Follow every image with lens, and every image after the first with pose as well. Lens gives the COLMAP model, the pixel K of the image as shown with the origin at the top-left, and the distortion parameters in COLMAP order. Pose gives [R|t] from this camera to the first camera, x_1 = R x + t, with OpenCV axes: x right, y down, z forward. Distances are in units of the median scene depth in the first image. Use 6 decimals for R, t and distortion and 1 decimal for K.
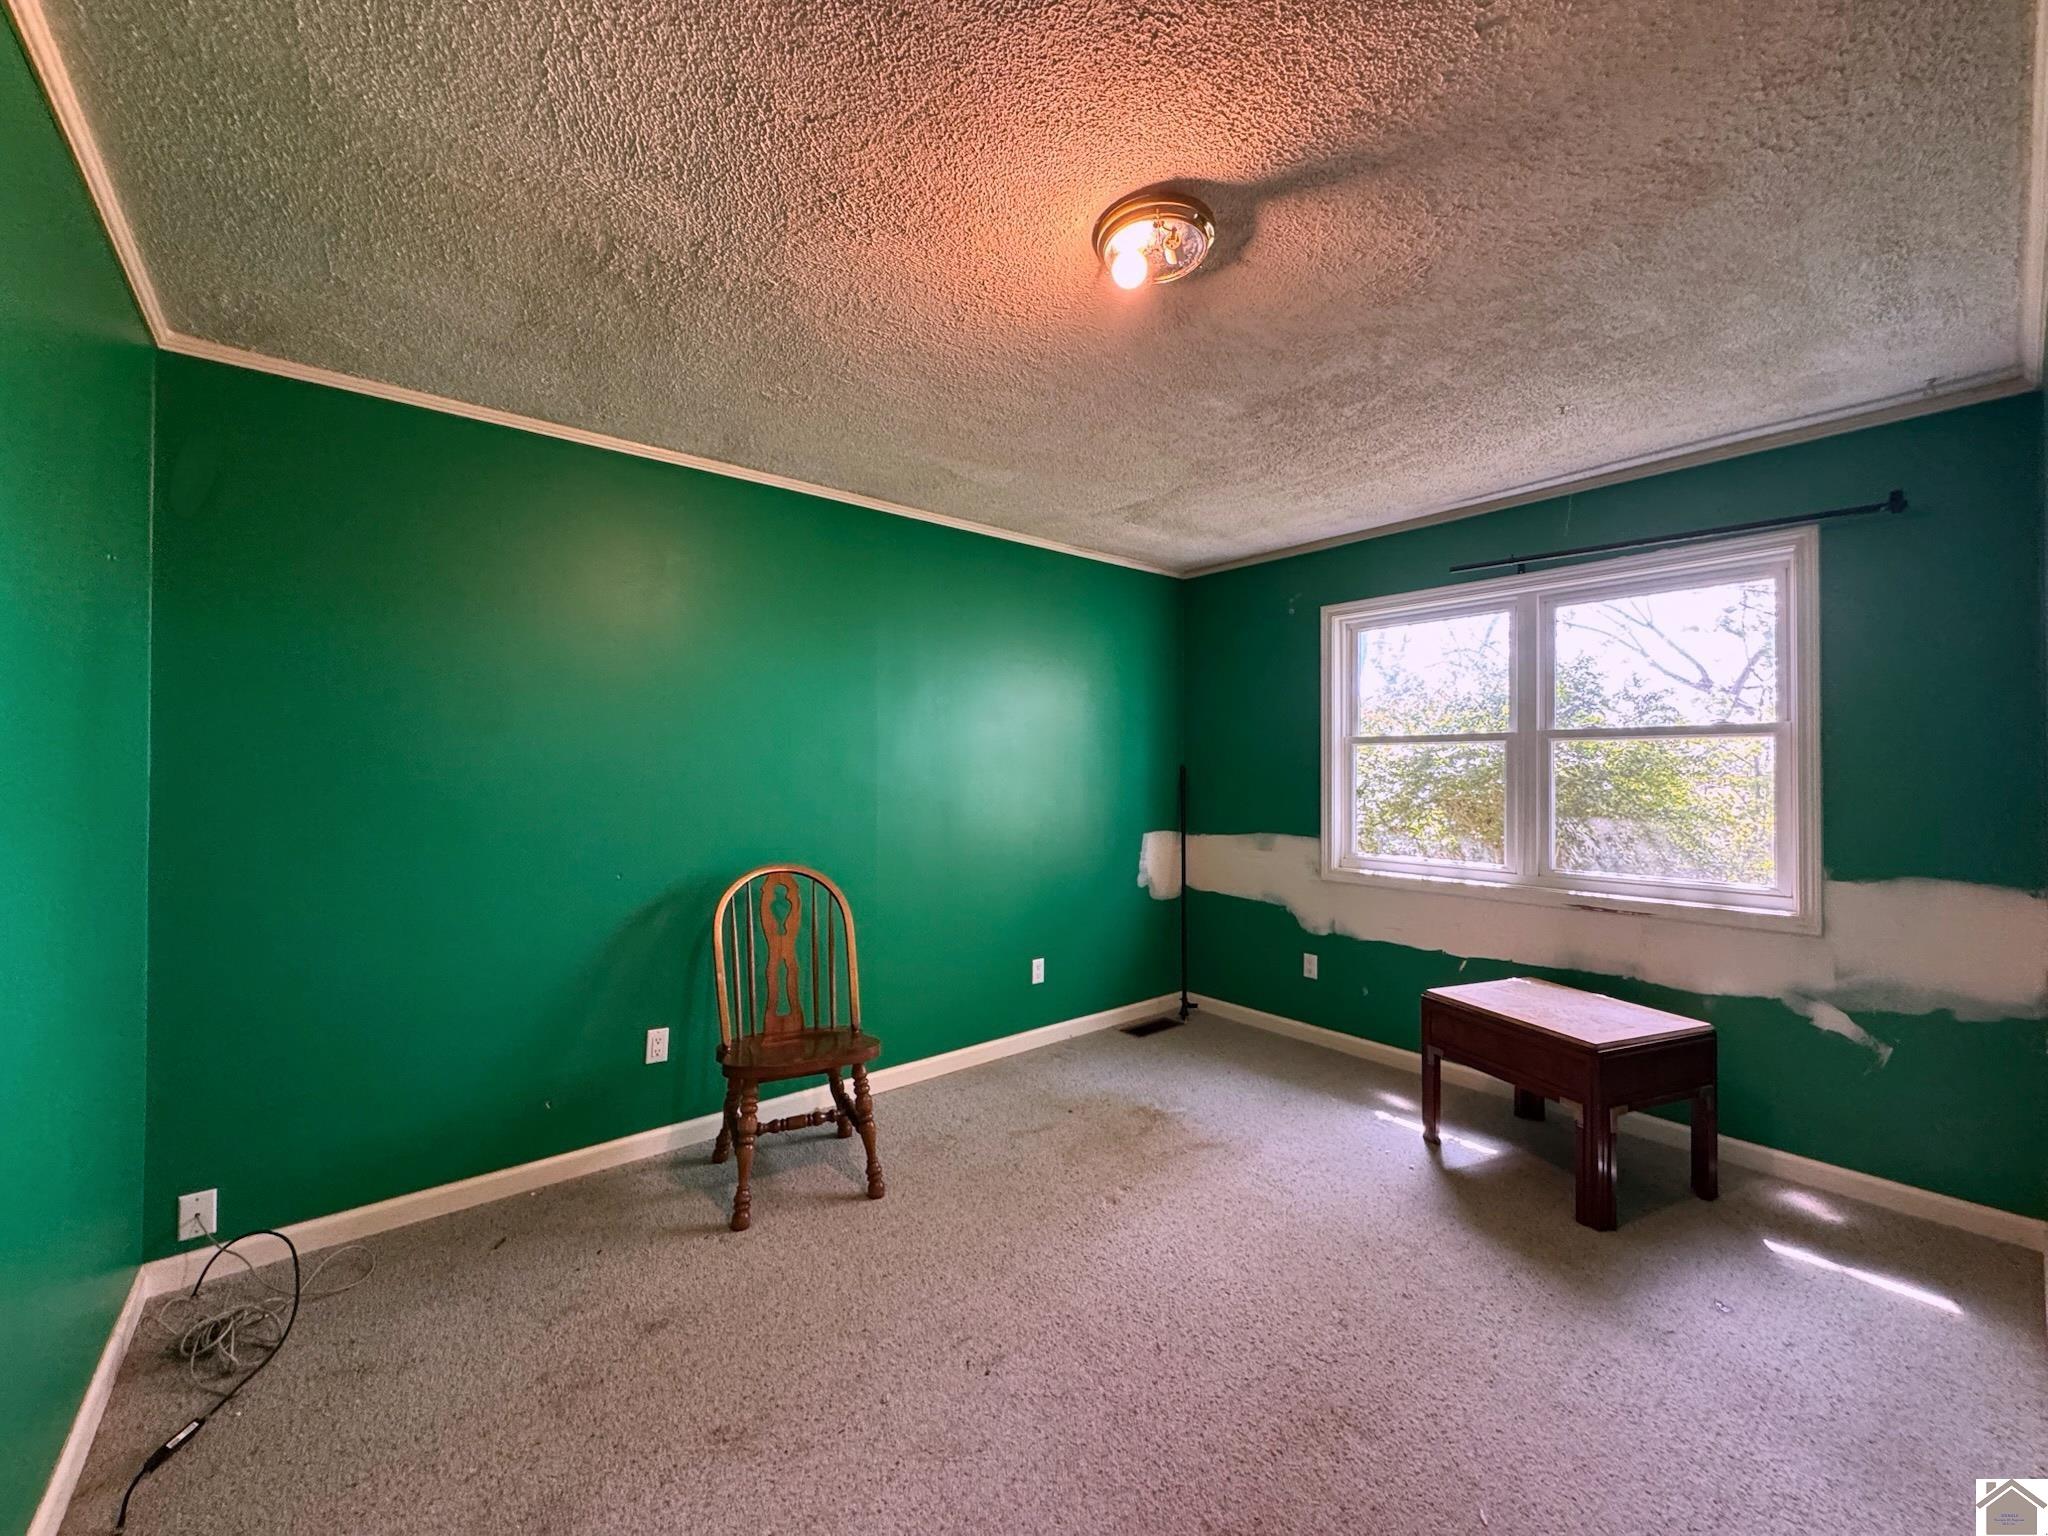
lens RADIAL K [[813.4, 0, 1021.9], [0, 813.4, 759.4], [0, 0, 1]] dist [-0.002949, -0.000966]
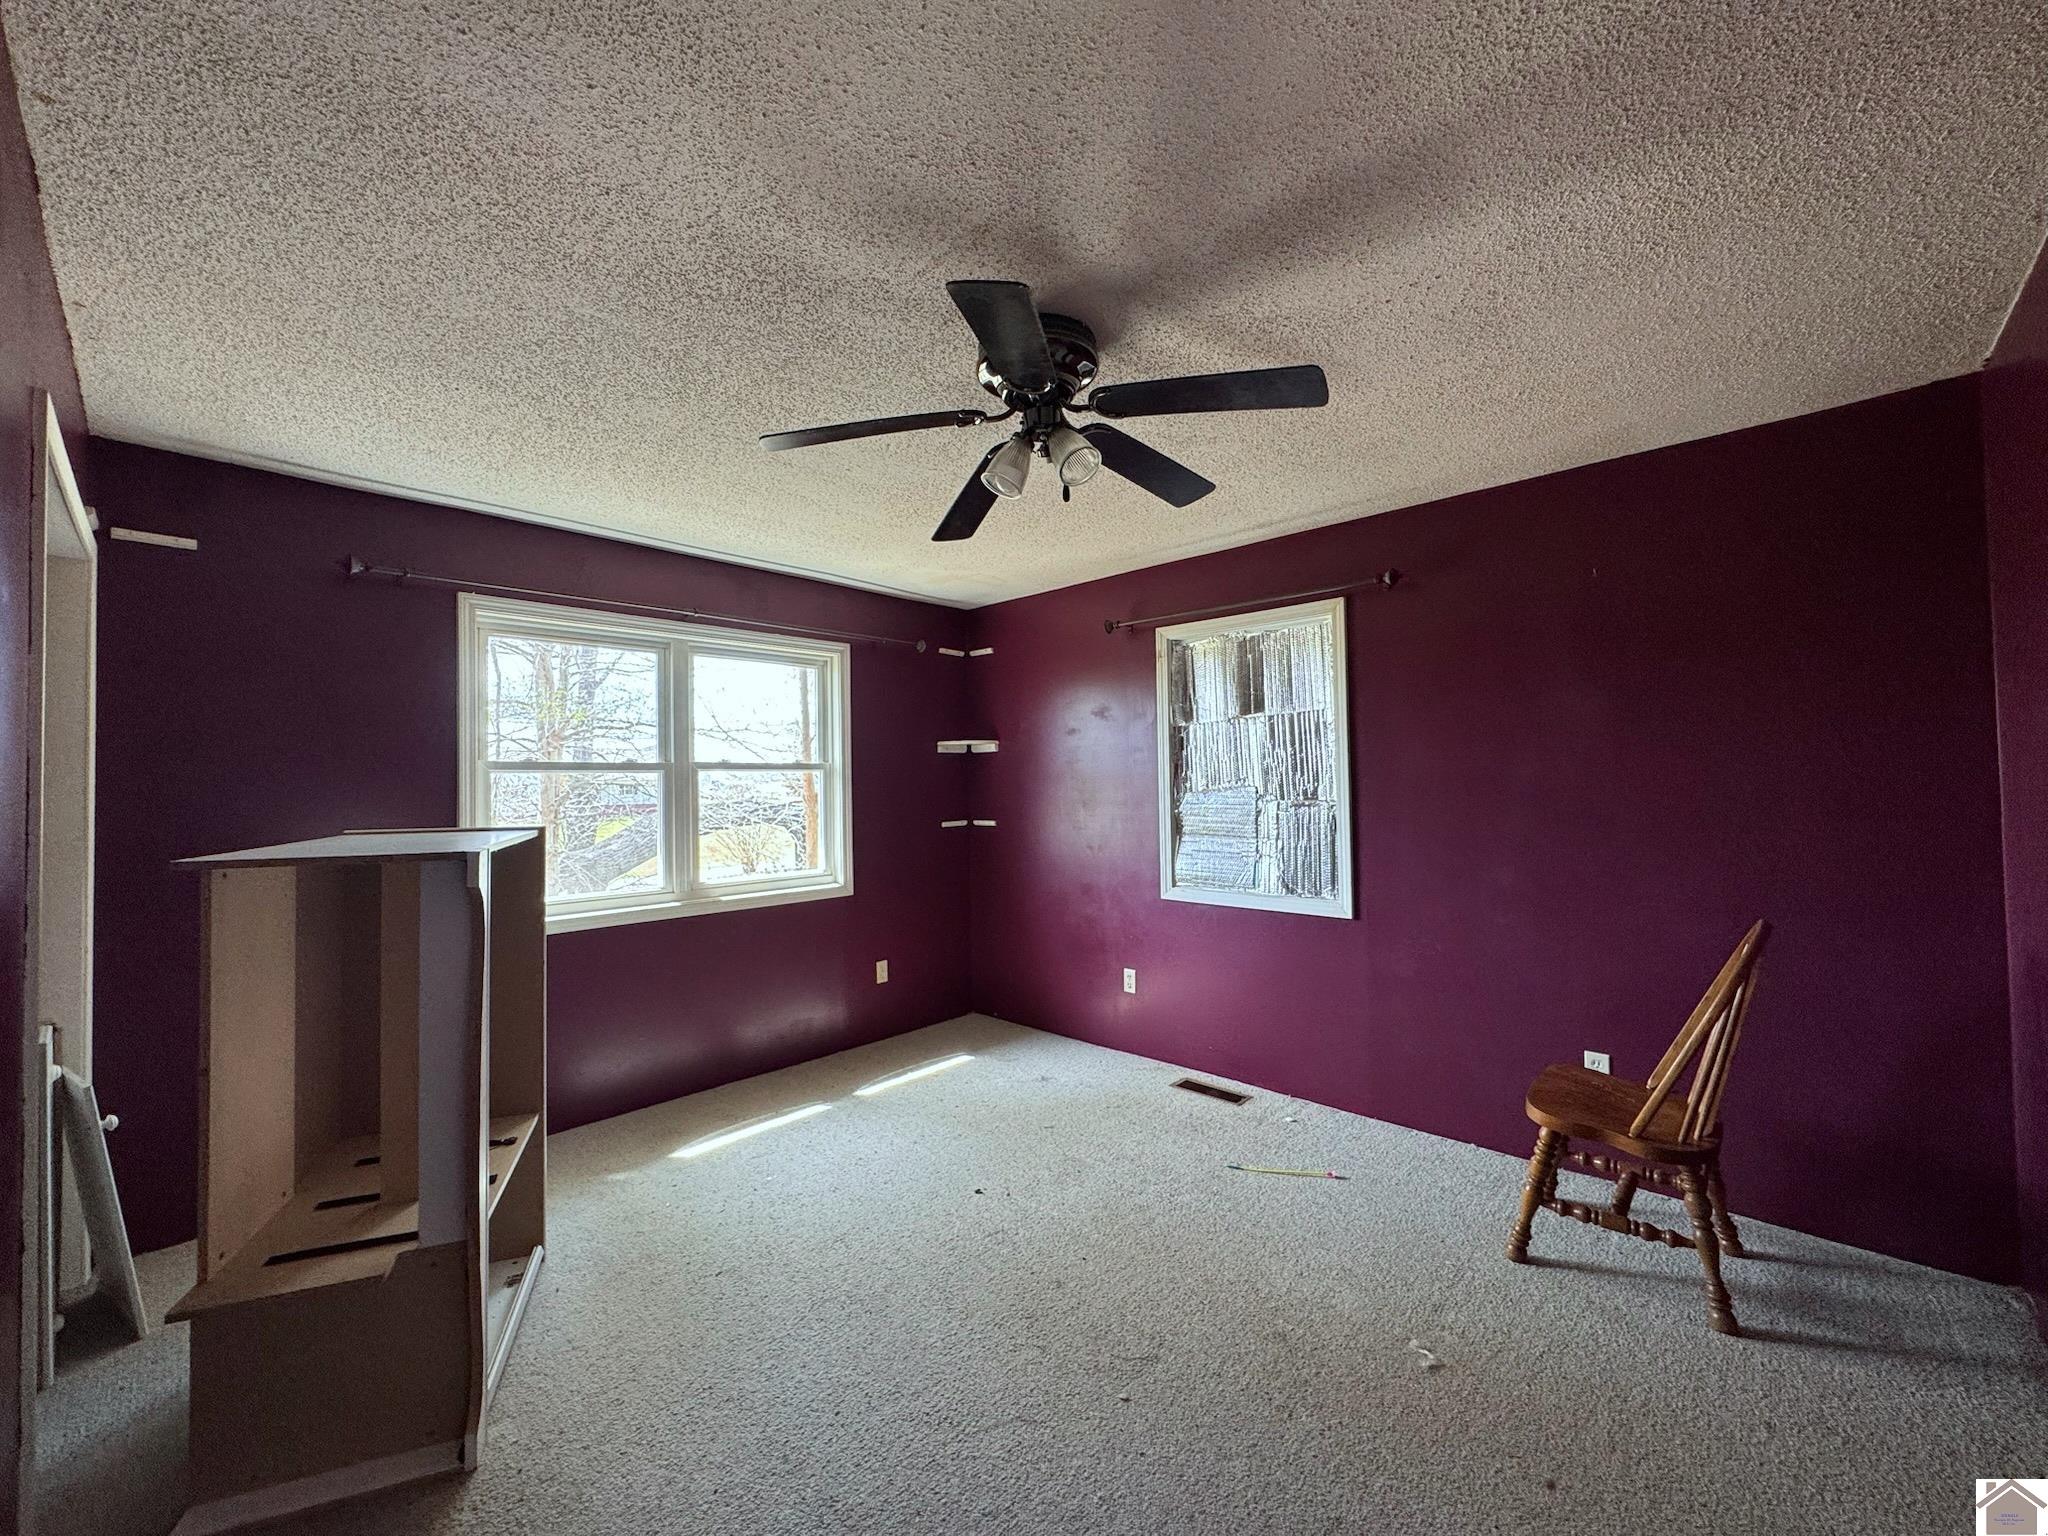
lens RADIAL K [[813.4, 0, 1030.5], [0, 813.4, 774.5], [0, 0, 1]] dist [-0.002949, -0.000966]
pose [[-0.116290, 0.024658, 0.992909, -0.555161], [0.009574, 0.999673, -0.023704, 0.012968], [-0.993169, 0.006749, -0.116488, 0.661664]]
